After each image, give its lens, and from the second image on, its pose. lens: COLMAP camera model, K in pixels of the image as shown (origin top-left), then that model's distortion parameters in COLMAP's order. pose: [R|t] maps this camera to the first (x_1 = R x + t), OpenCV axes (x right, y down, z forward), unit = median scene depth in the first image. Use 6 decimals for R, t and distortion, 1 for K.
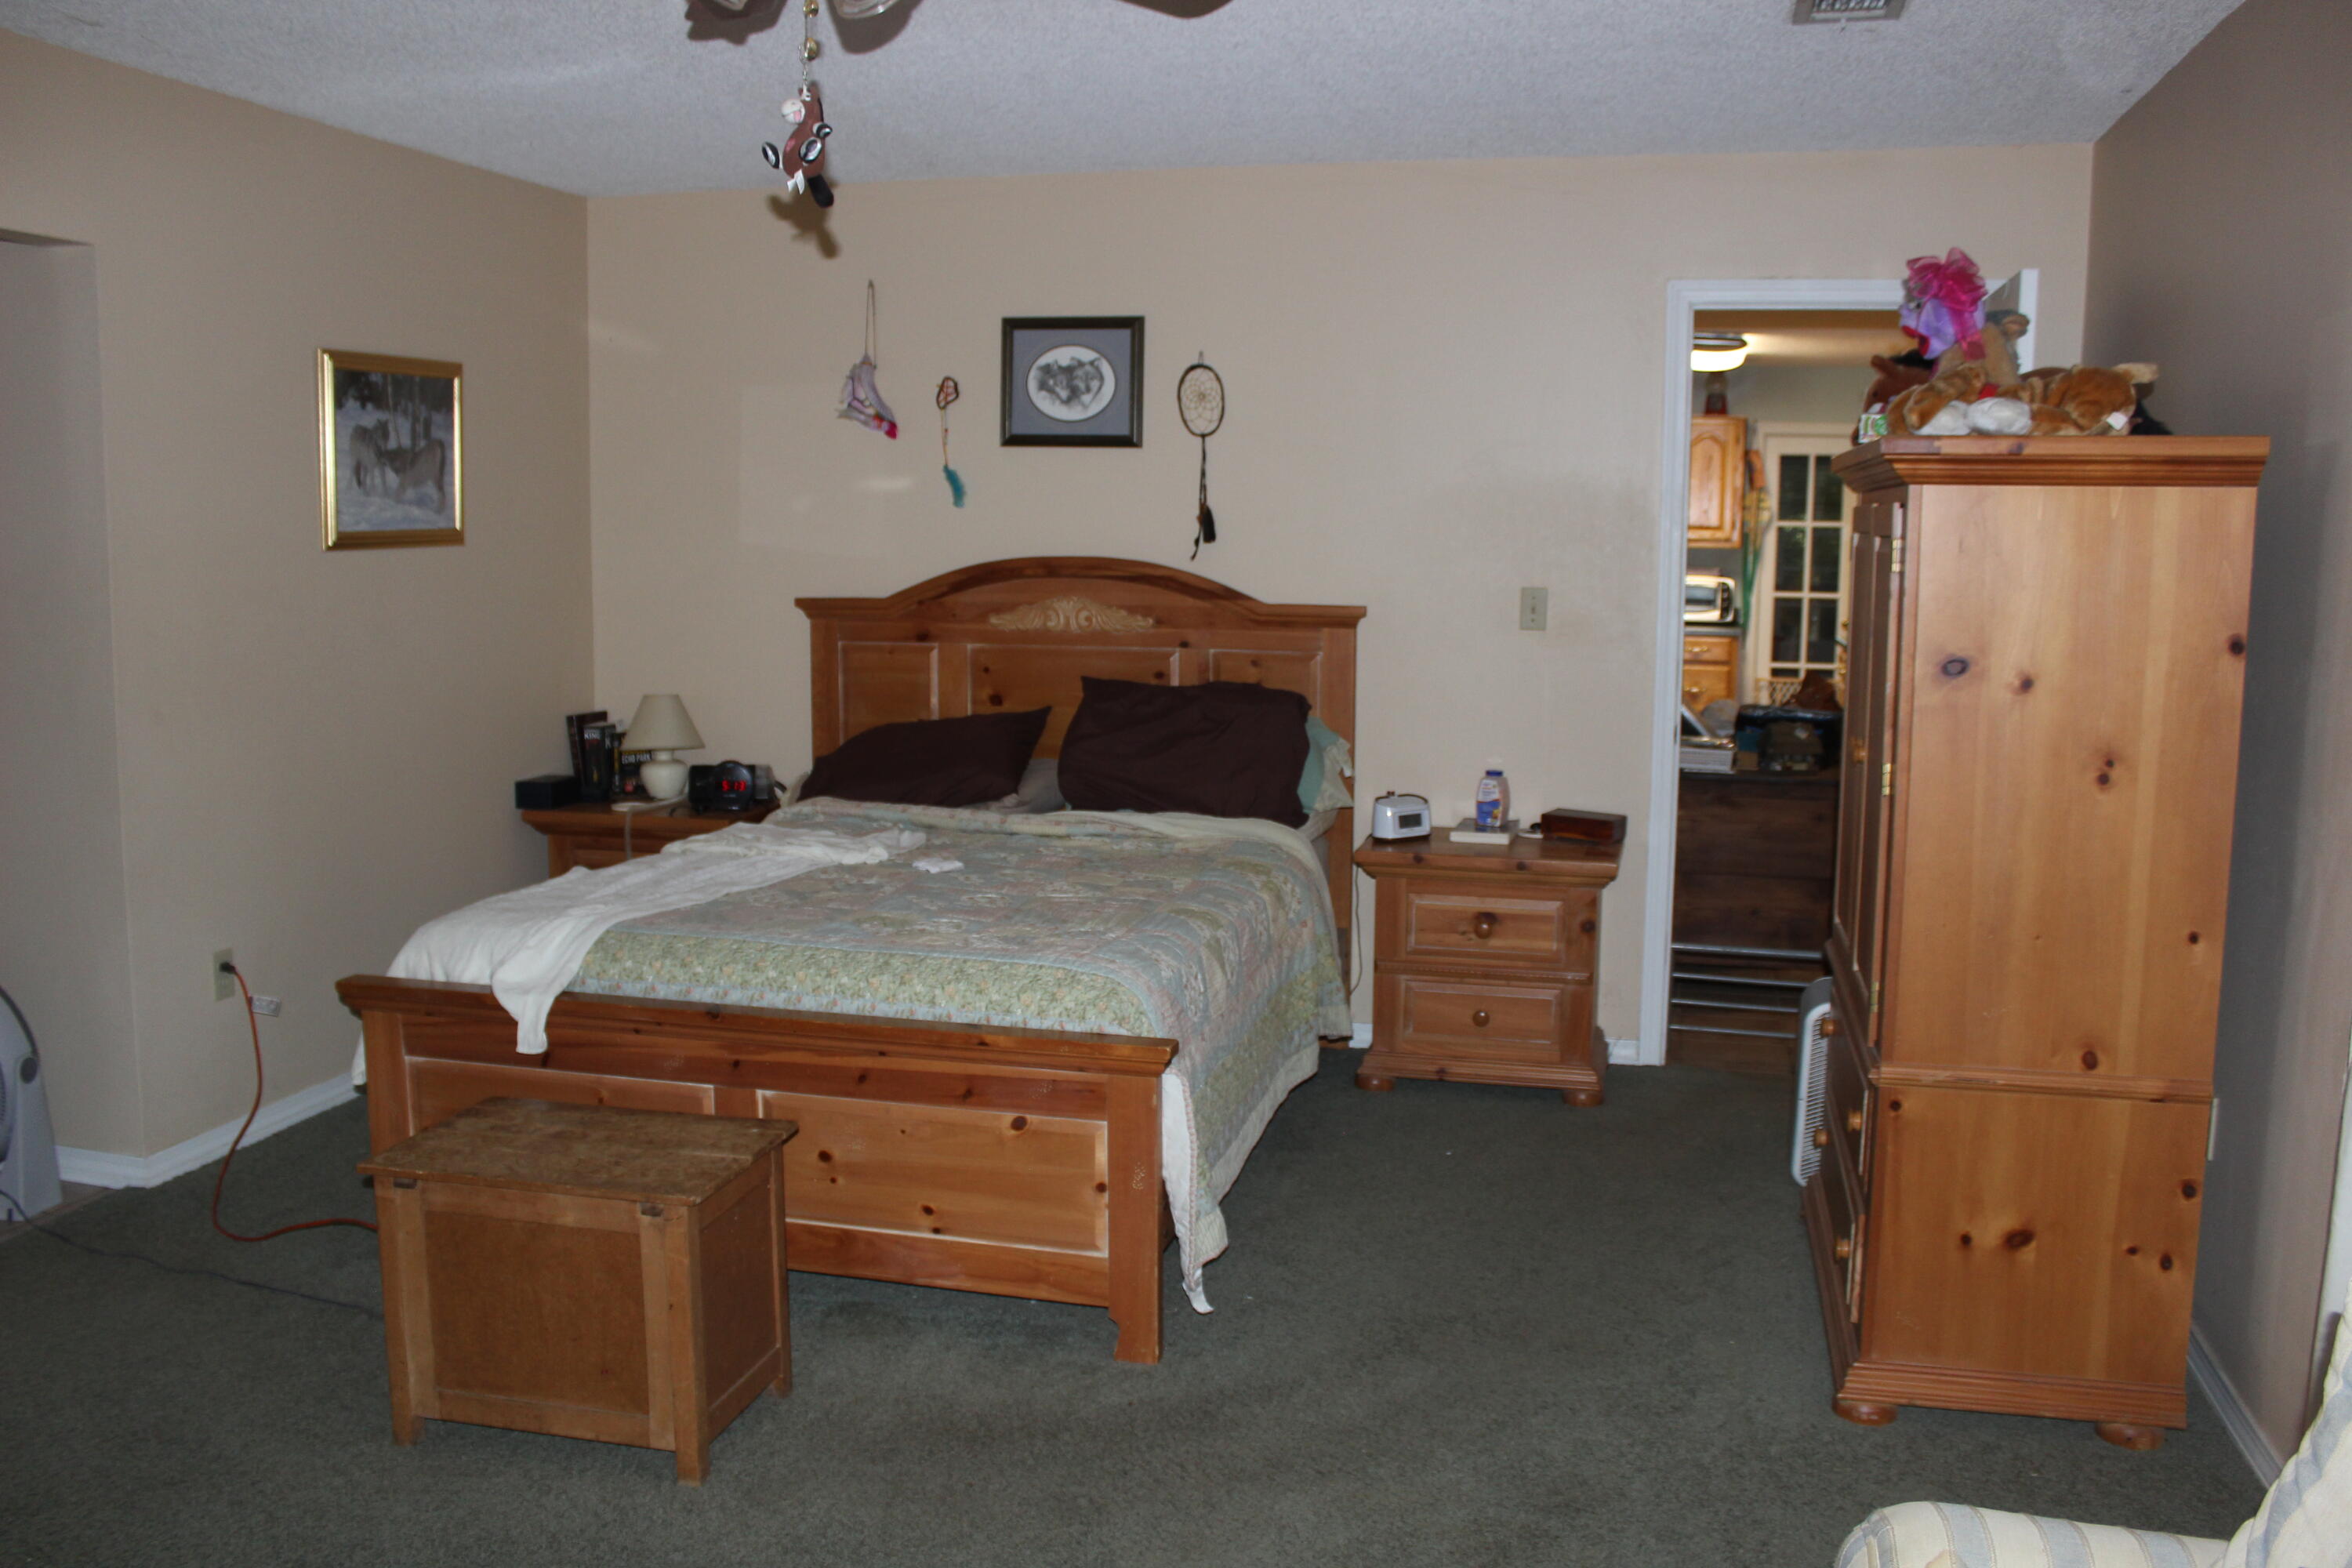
lens RADIAL K [[1951.3, 0, 1161.5], [0, 1951.3, 793.9], [0, 0, 1]] dist [-0.167712, 0.152438]
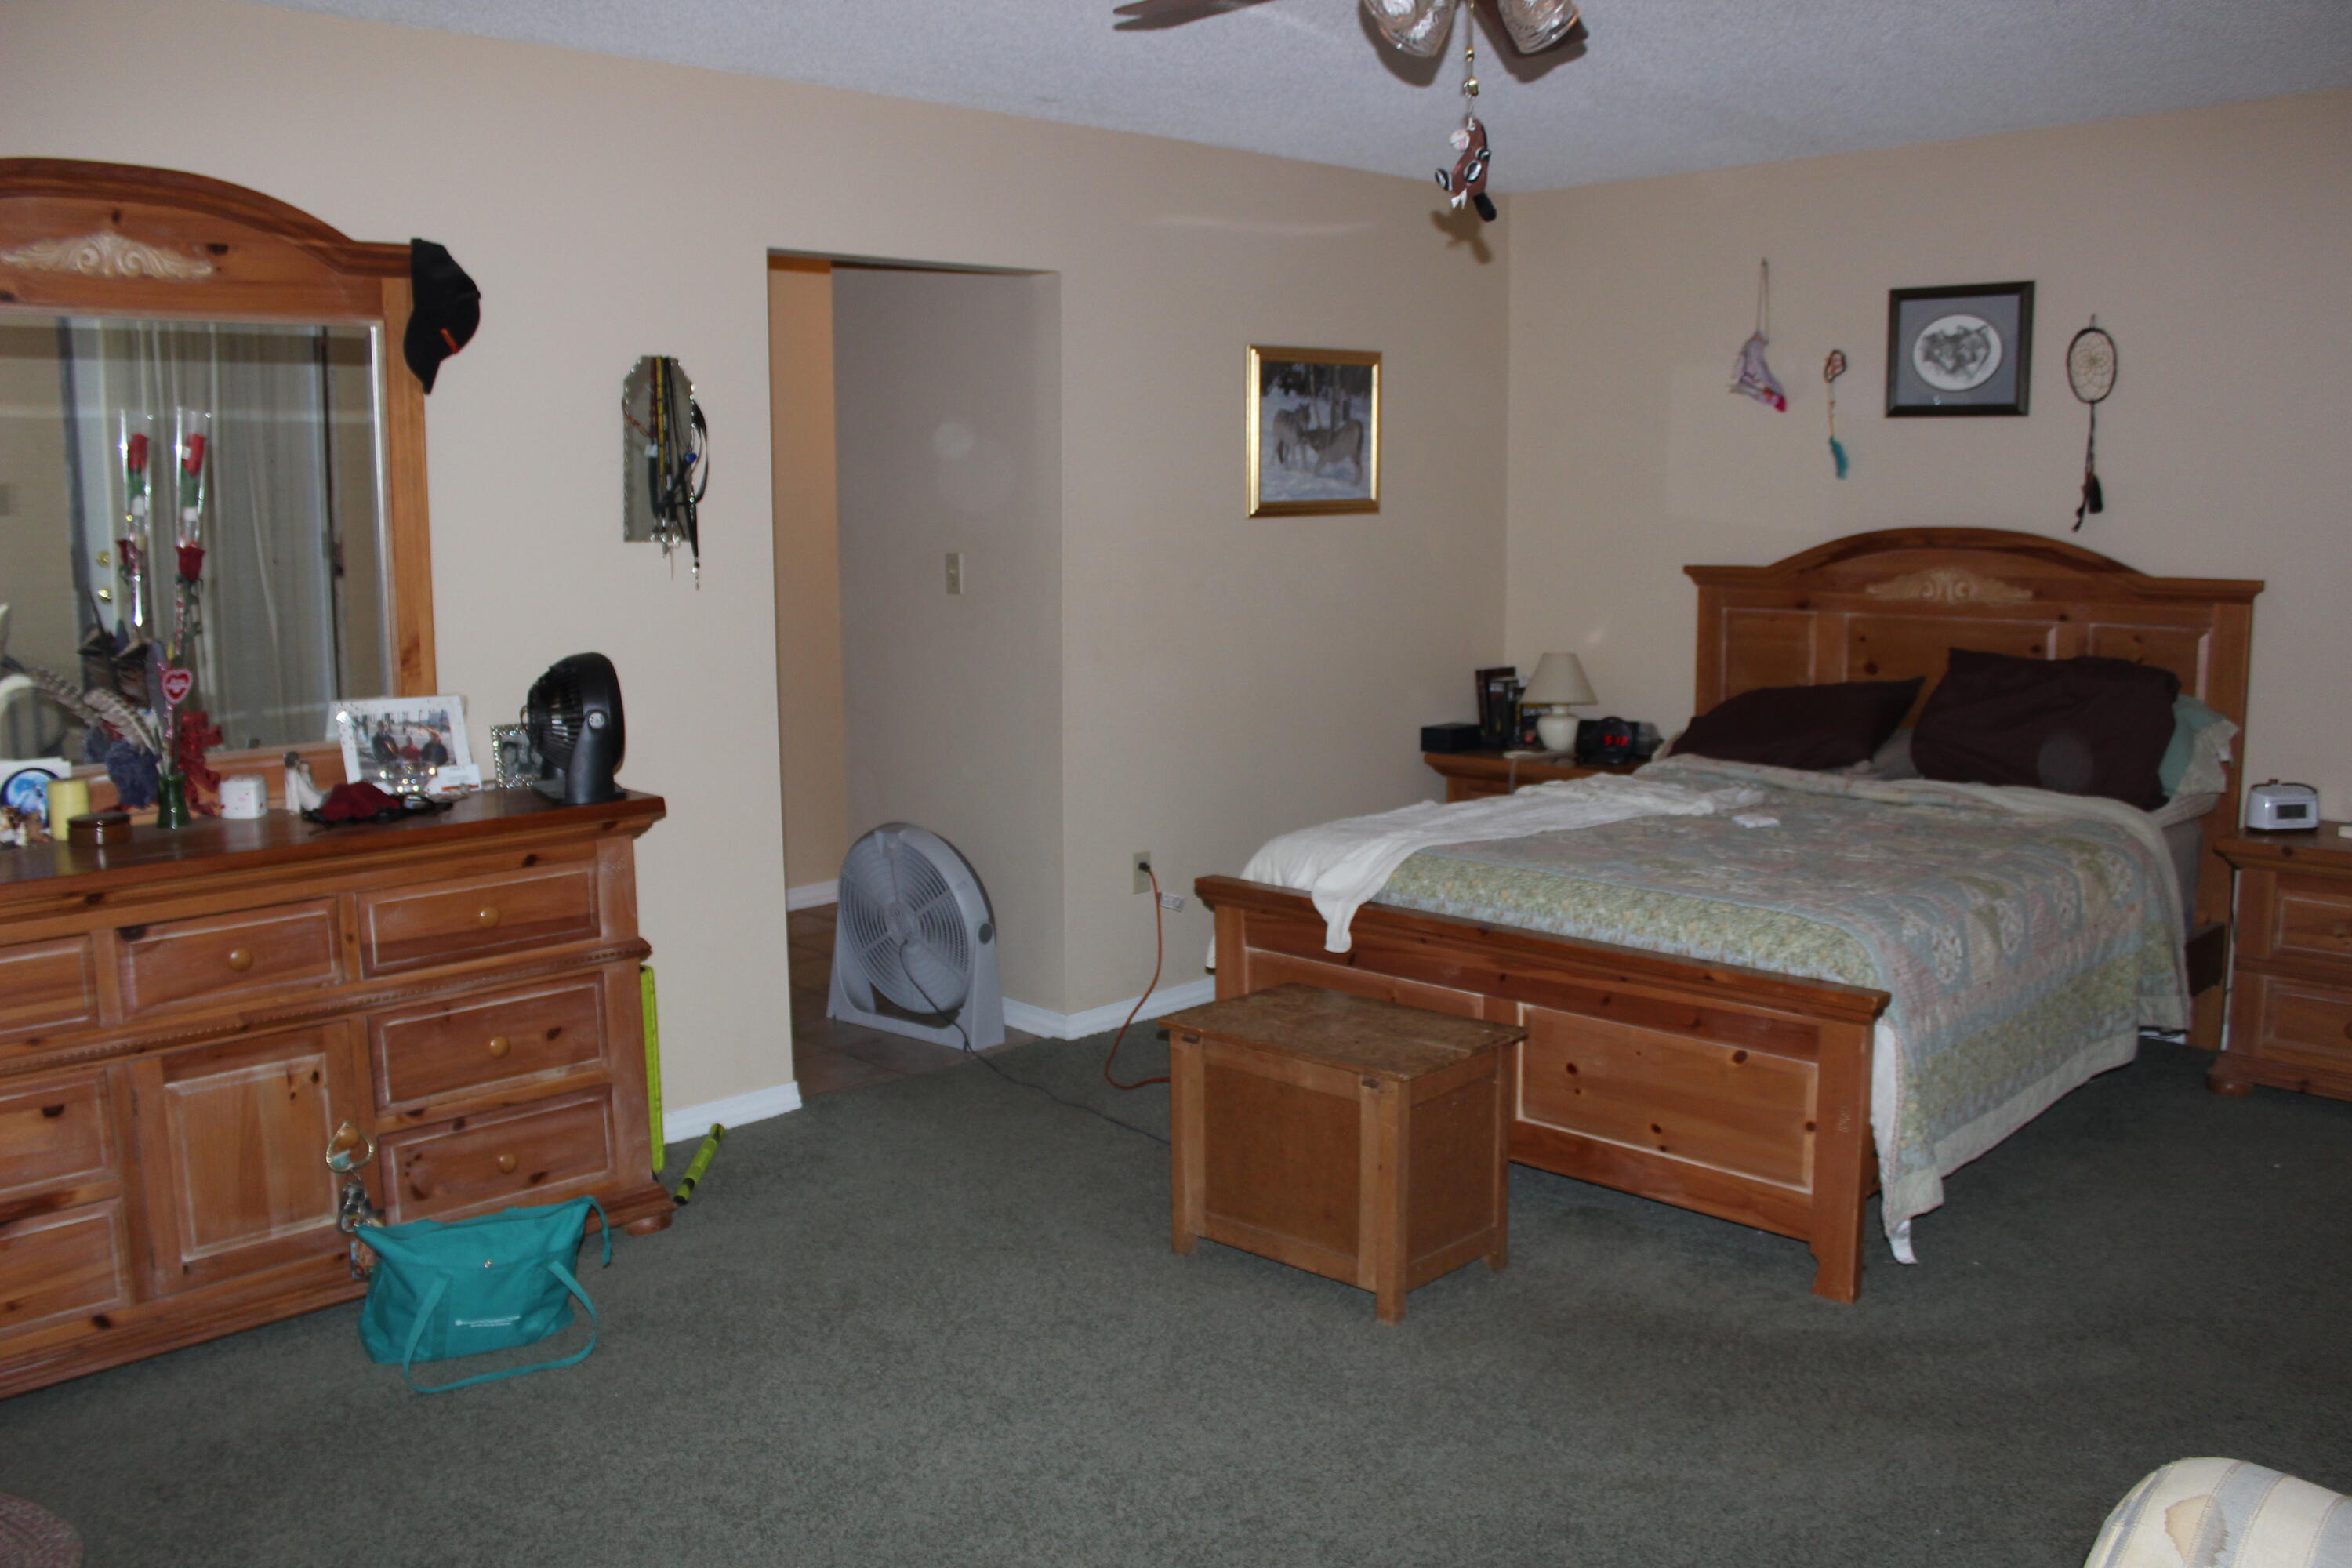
lens RADIAL K [[1951.3, 0, 1161.5], [0, 1951.3, 793.9], [0, 0, 1]] dist [-0.167712, 0.152438]
pose [[0.854536, 0.060480, -0.515860, 0.136477], [-0.053056, 0.998166, 0.029137, 0.008590], [0.516676, 0.002471, 0.856178, -0.047597]]
